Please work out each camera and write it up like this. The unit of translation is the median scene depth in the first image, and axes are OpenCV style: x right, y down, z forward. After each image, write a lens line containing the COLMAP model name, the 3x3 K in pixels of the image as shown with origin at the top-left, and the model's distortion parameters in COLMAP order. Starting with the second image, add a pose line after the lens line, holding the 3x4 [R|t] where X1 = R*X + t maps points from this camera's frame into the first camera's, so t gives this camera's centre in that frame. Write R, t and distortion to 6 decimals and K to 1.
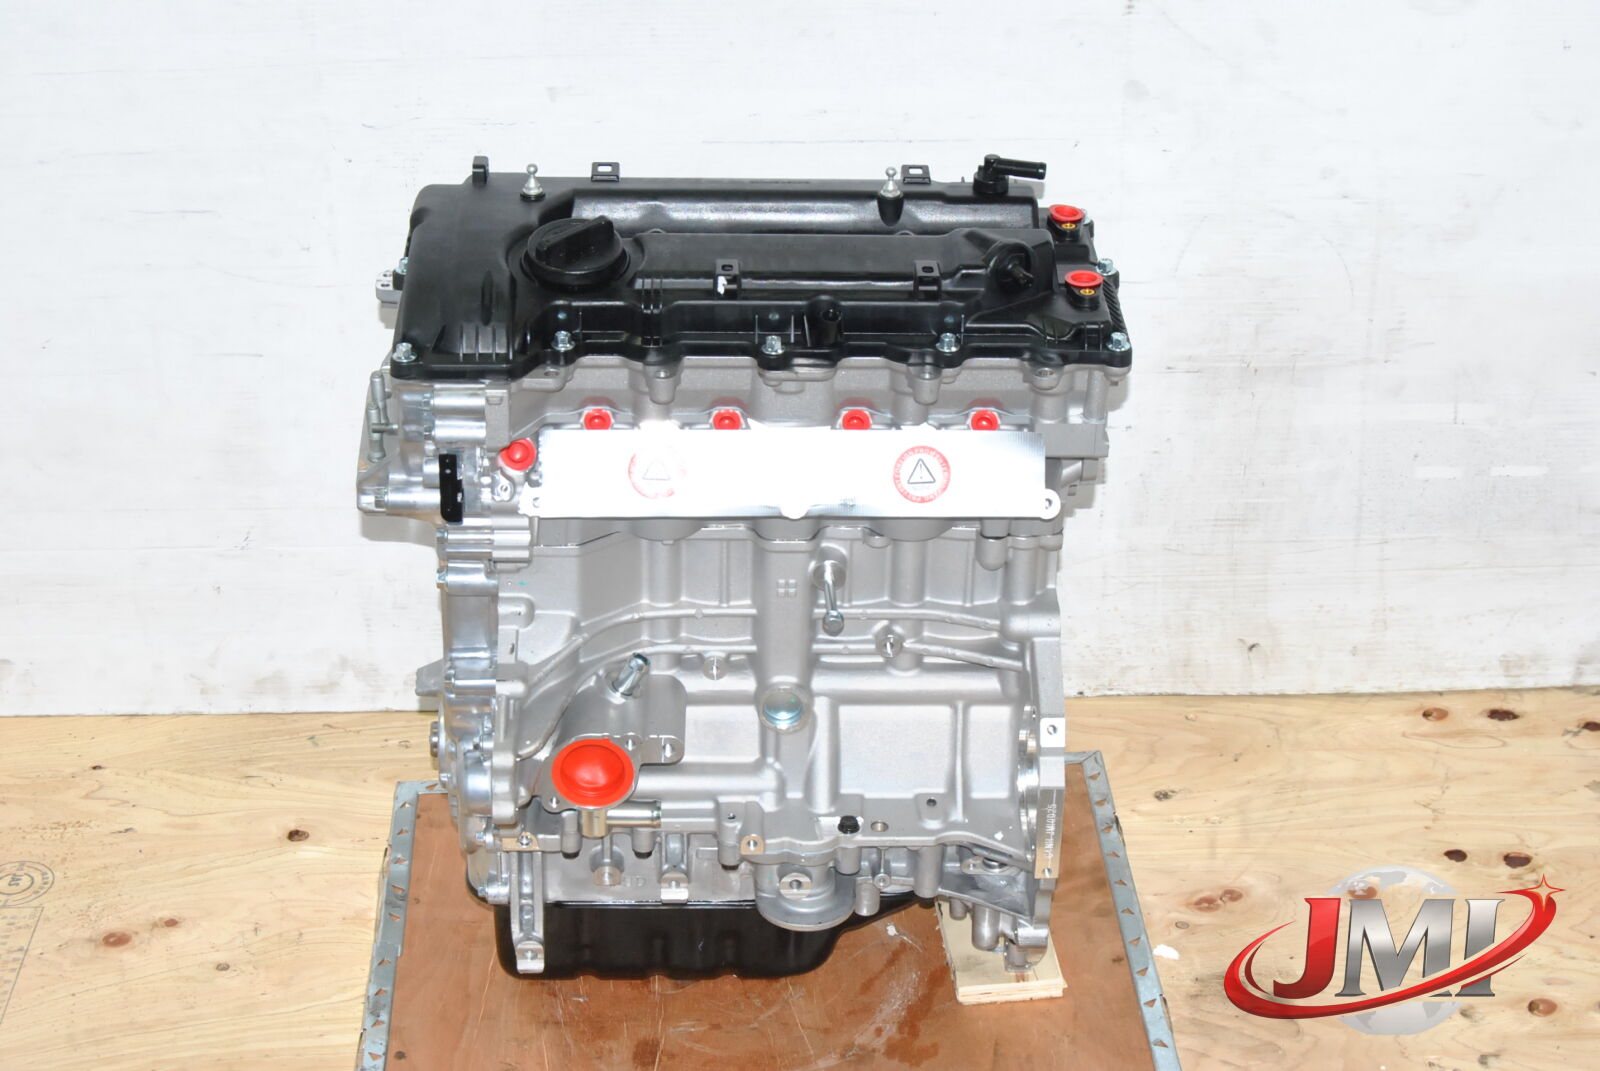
lens RADIAL K [[3151.7, 0, 811.8], [0, 3151.7, 532.3], [0, 0, 1]] dist [0.020076, 0.000000]
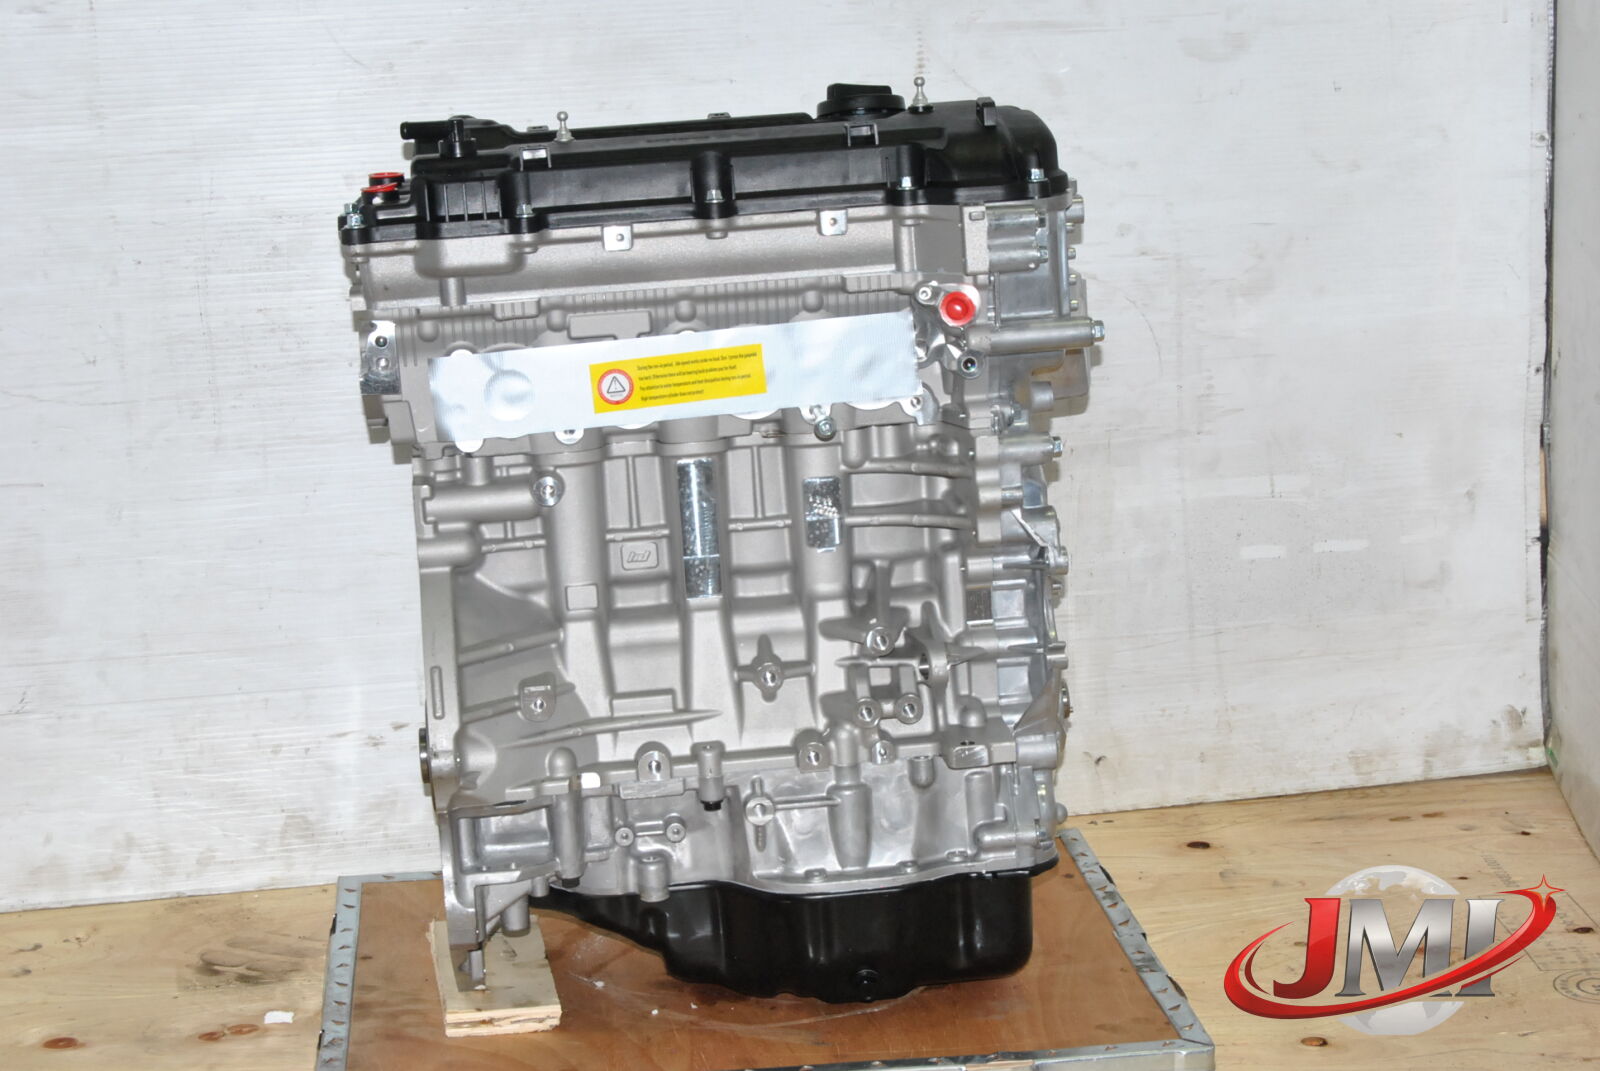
lens RADIAL K [[3143.5, 0, 786.7], [0, 3143.5, 476.0], [0, 0, 1]] dist [-0.010466, 0.000000]
pose [[0.985826, -0.053572, 0.158990, -0.105602], [0.107451, 0.929398, -0.353091, 0.298388], [-0.128849, 0.365170, 0.921981, 0.110358]]
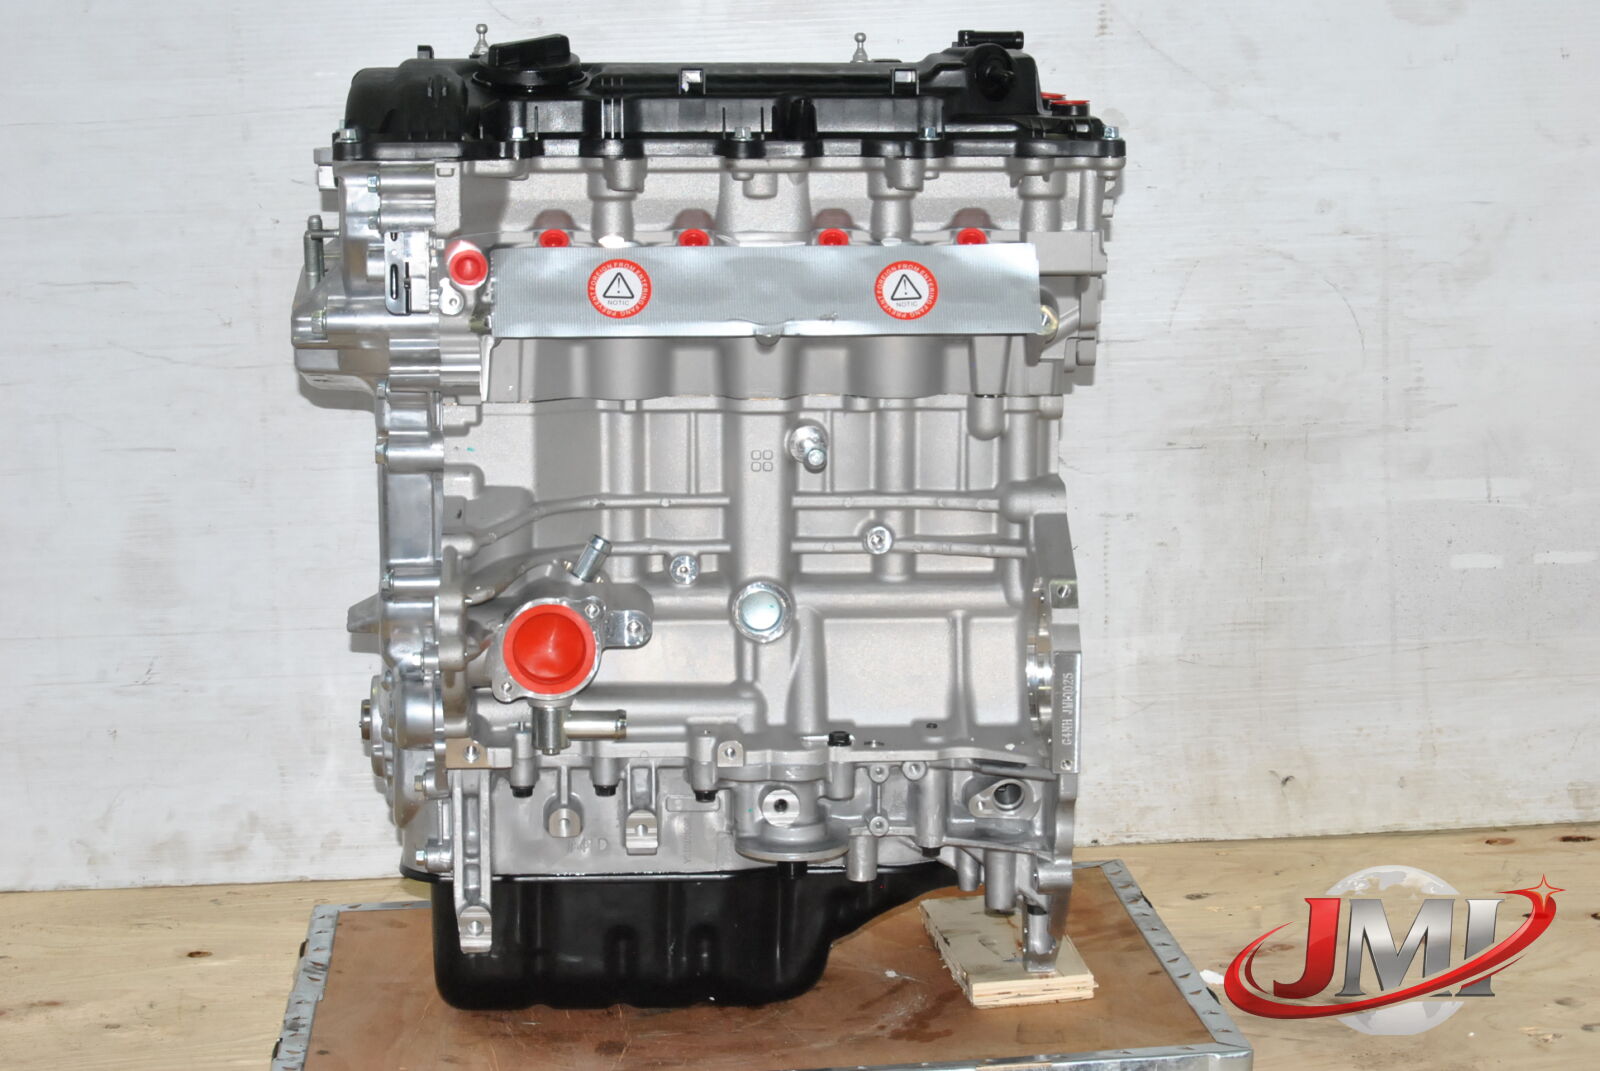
lens RADIAL K [[3654.4, 0, 789.2], [0, 3654.4, 539.6], [0, 0, 1]] dist [0.035339, 0.000000]
pose [[0.999536, -0.024958, 0.017463, -0.016280], [0.029531, 0.934496, -0.354746, 0.351462], [-0.007465, 0.355097, 0.934800, 0.022142]]
